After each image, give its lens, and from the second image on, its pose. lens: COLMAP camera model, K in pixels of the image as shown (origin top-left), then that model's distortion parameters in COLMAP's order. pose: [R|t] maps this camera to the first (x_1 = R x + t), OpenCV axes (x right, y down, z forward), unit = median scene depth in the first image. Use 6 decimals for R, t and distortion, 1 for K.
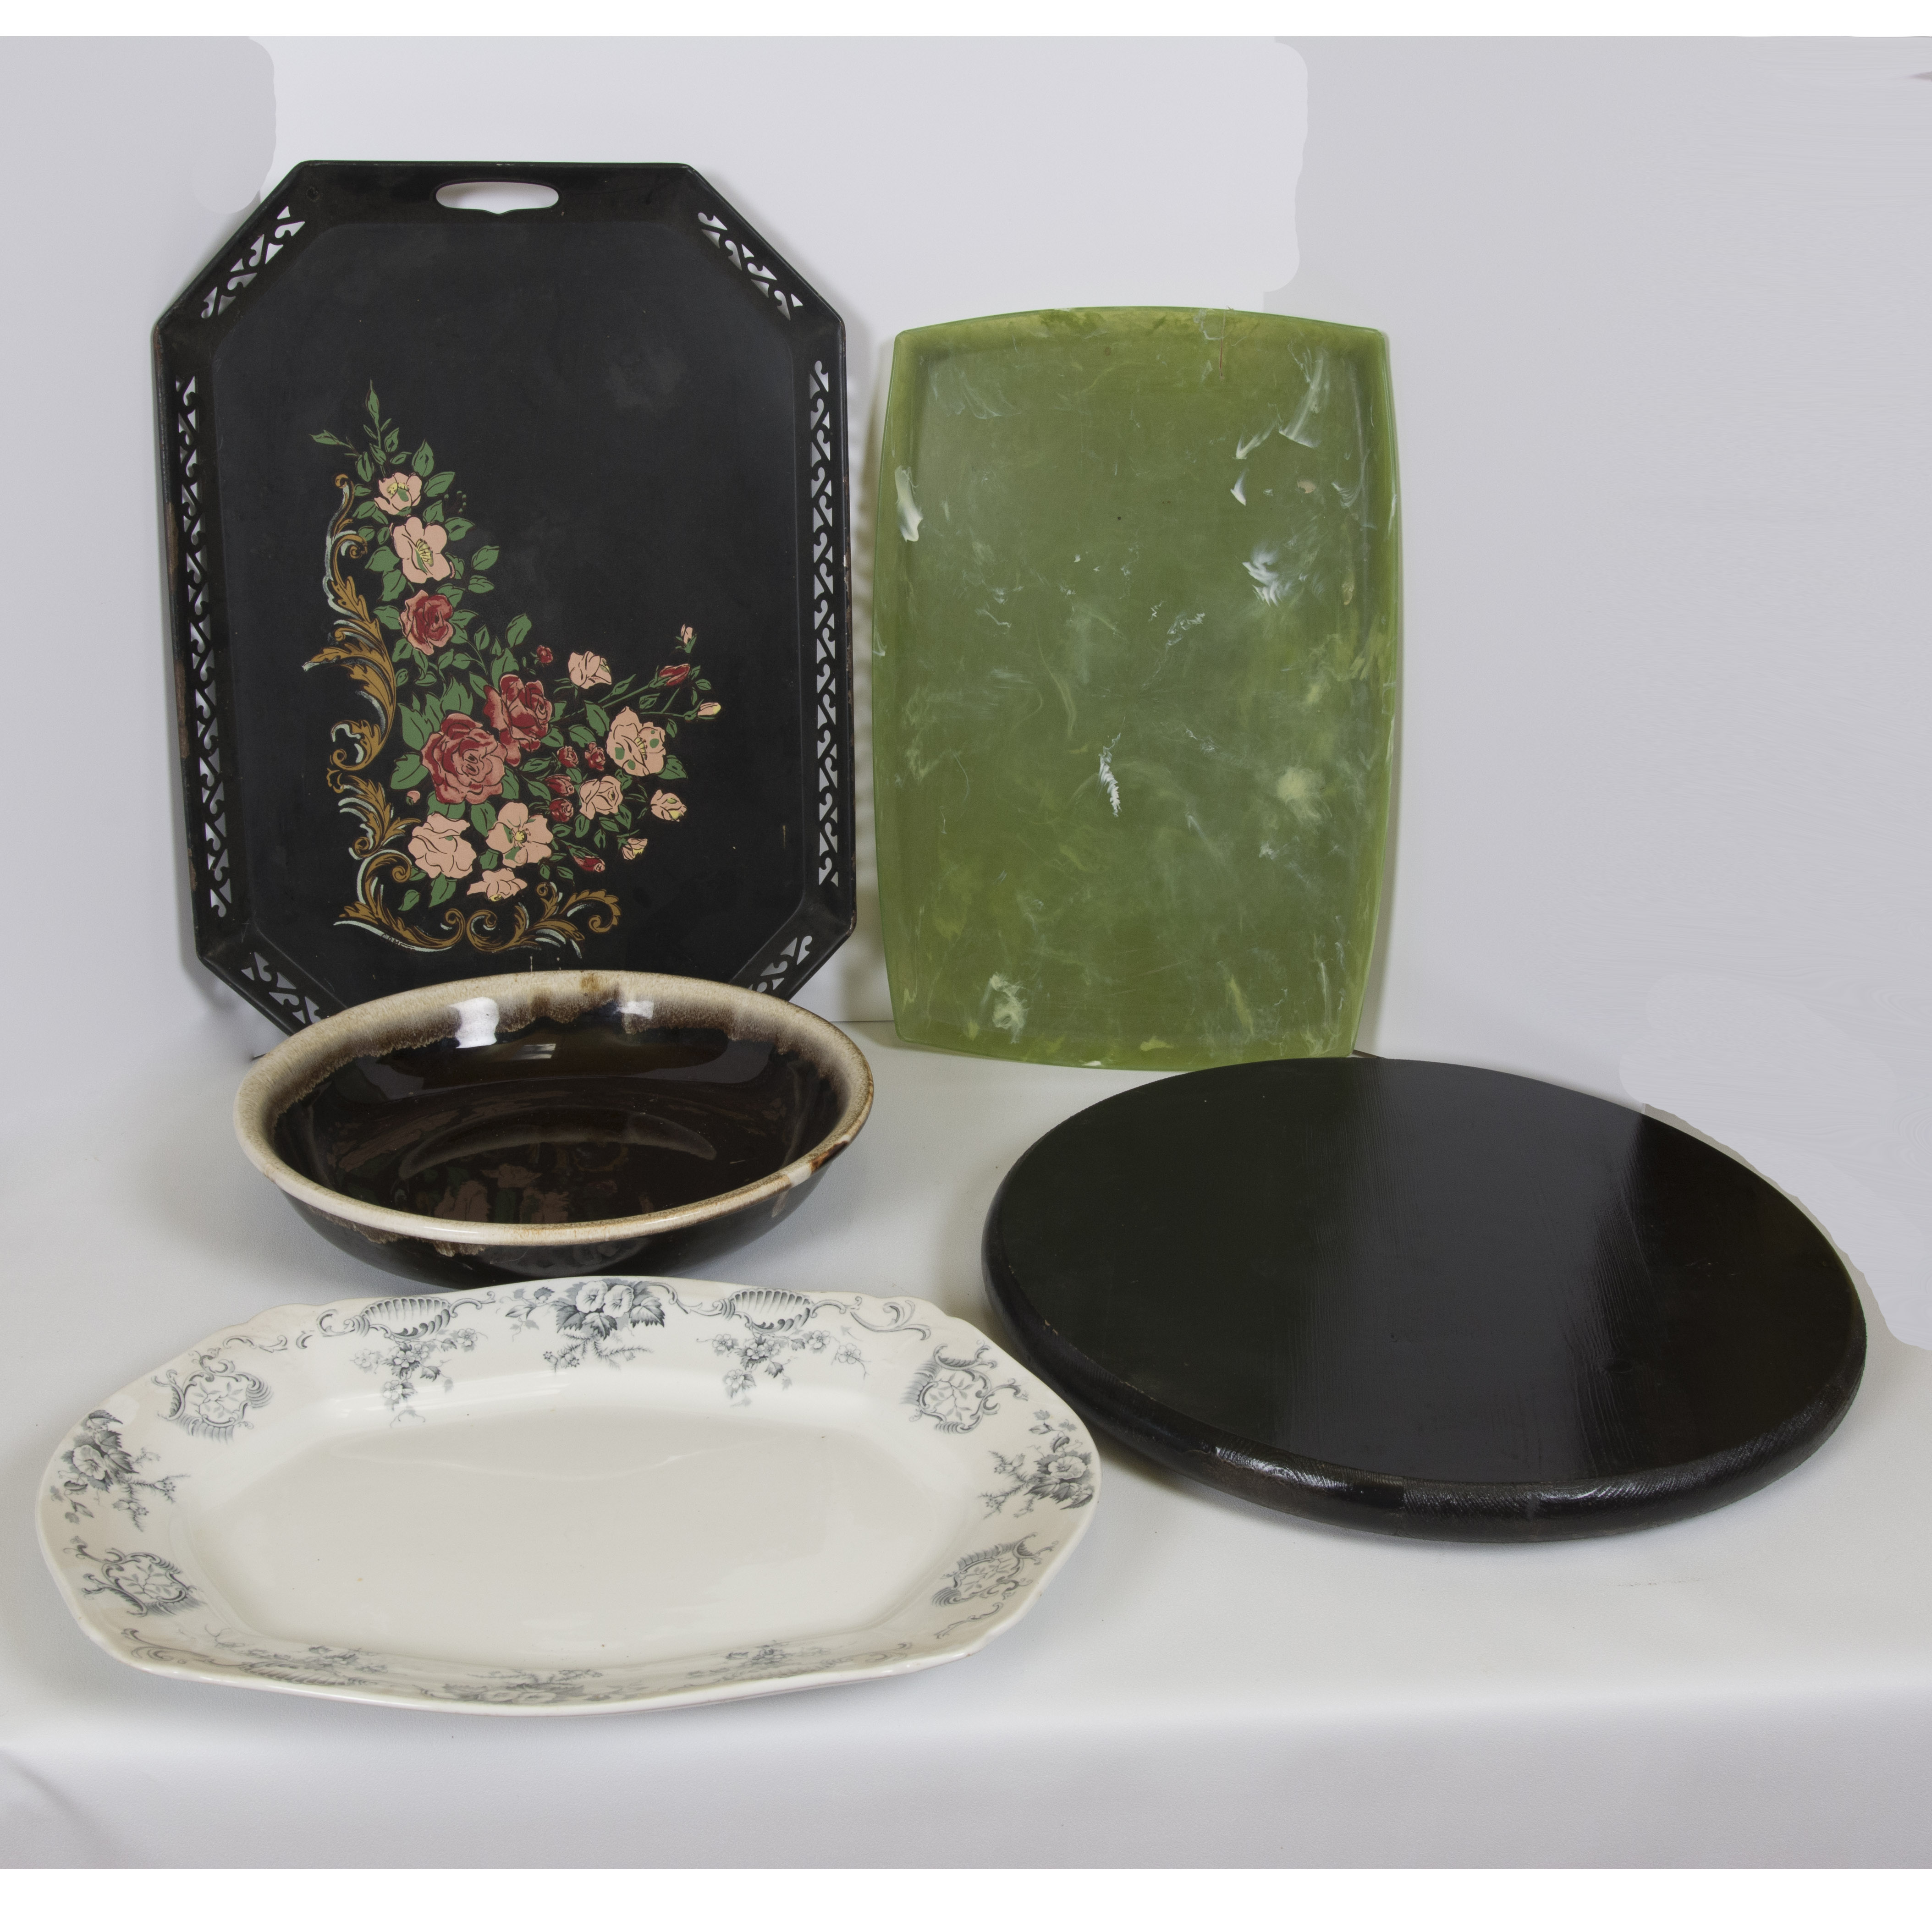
lens RADIAL K [[2603.9, 0, 963.7], [0, 2603.9, 968.4], [0, 0, 1]] dist [-0.044479, 0.000000]
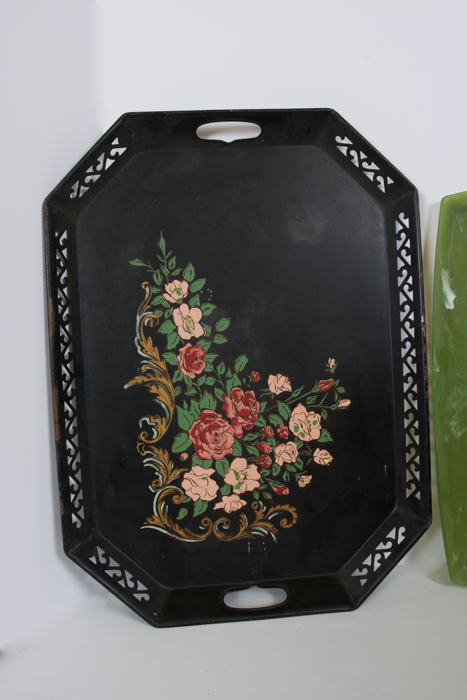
lens RADIAL K [[556.5, 0, 234.3], [0, 556.5, 349.6], [0, 0, 1]] dist [-0.055562, 0.007168]
pose [[0.997339, -0.035540, -0.063658, -0.151473], [0.024204, 0.985023, -0.170718, -0.073429], [0.068771, 0.168723, 0.983261, 0.616950]]
